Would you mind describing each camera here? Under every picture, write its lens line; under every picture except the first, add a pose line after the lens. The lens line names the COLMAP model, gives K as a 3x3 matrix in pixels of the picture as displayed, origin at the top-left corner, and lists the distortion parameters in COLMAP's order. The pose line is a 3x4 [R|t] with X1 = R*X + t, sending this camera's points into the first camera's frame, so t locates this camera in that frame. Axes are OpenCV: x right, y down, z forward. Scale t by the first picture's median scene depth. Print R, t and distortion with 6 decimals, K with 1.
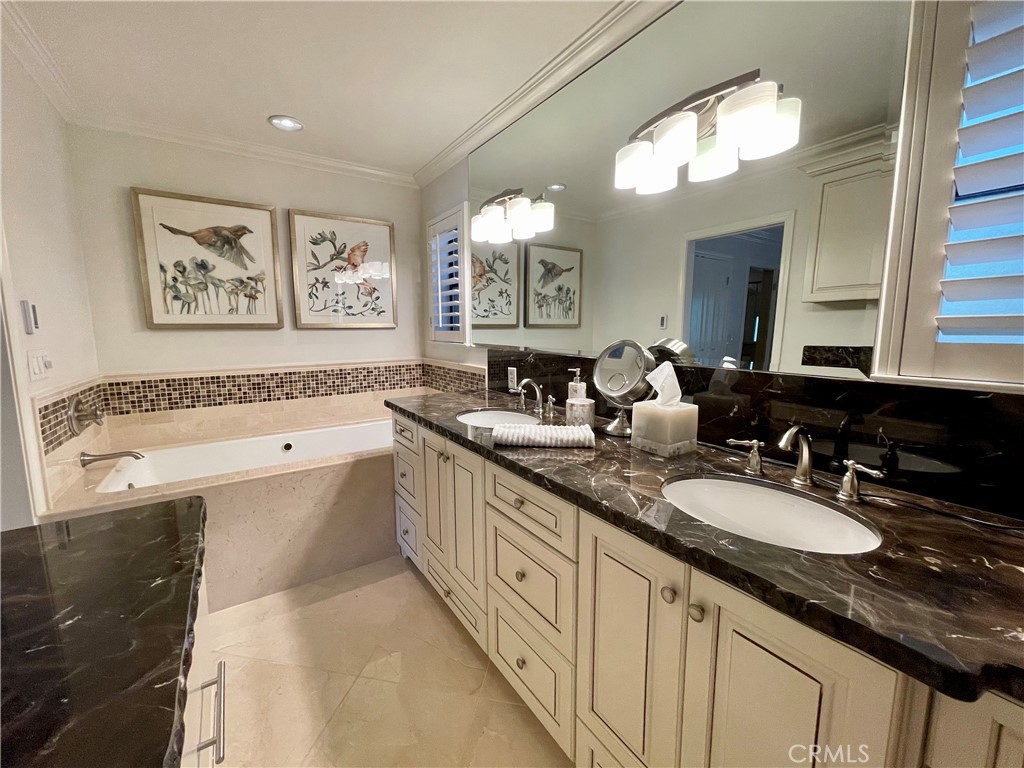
lens RADIAL K [[412.8, 0, 508.6], [0, 412.8, 381.7], [0, 0, 1]] dist [-0.008556, 0.002309]
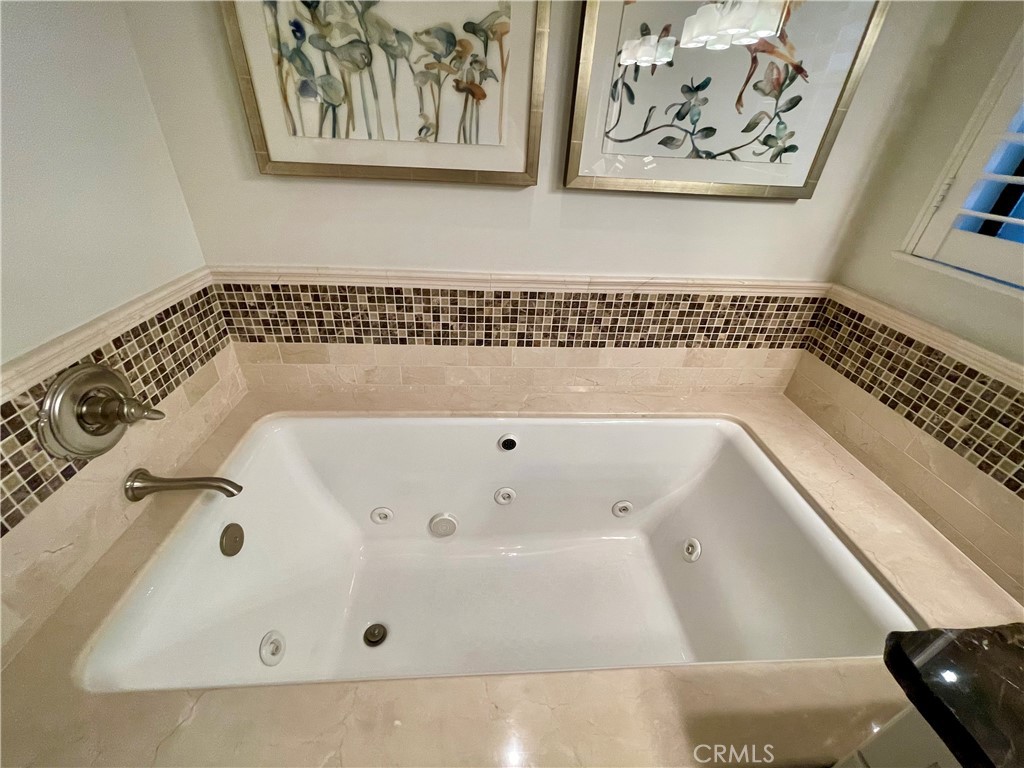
lens RADIAL K [[412.8, 0, 508.7], [0, 412.8, 382.9], [0, 0, 1]] dist [-0.008556, 0.002309]
pose [[0.858790, 0.308677, -0.408898, -0.359838], [-0.121186, 0.897861, 0.423273, -0.129215], [0.497788, -0.313949, 0.808482, 0.628477]]
